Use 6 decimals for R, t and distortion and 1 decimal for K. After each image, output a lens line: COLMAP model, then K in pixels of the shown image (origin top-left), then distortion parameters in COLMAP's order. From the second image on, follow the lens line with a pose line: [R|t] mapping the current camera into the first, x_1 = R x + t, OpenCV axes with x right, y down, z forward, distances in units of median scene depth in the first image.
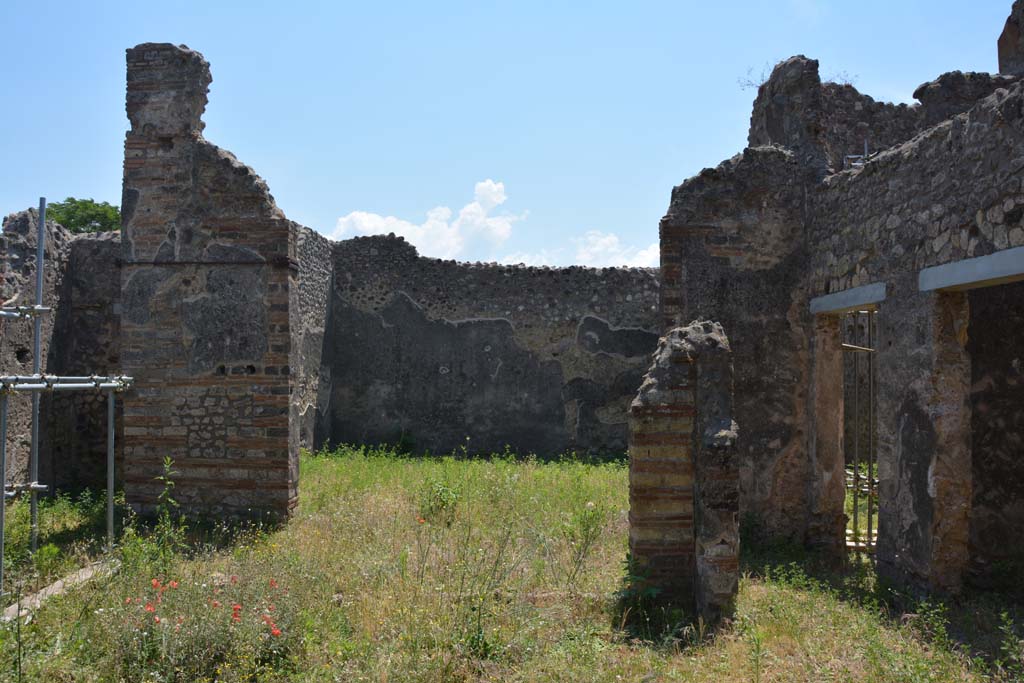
lens RADIAL K [[797.1, 0, 541.5], [0, 797.1, 348.6], [0, 0, 1]] dist [-0.158605, 0.120135]
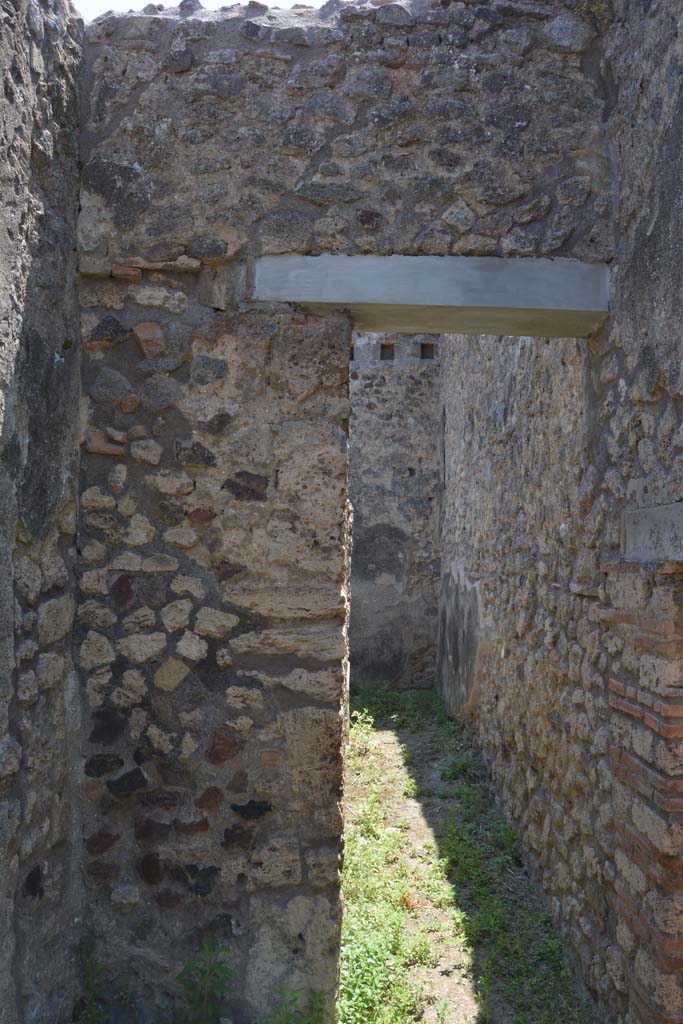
lens RADIAL K [[797.1, 0, 346.3], [0, 797.1, 512.7], [0, 0, 1]] dist [-0.158605, 0.120135]
pose [[0.999915, 0.009619, 0.008765, -0.529389], [-0.009464, 0.999801, -0.017552, 0.026849], [-0.008932, 0.017467, 0.999808, 0.749275]]
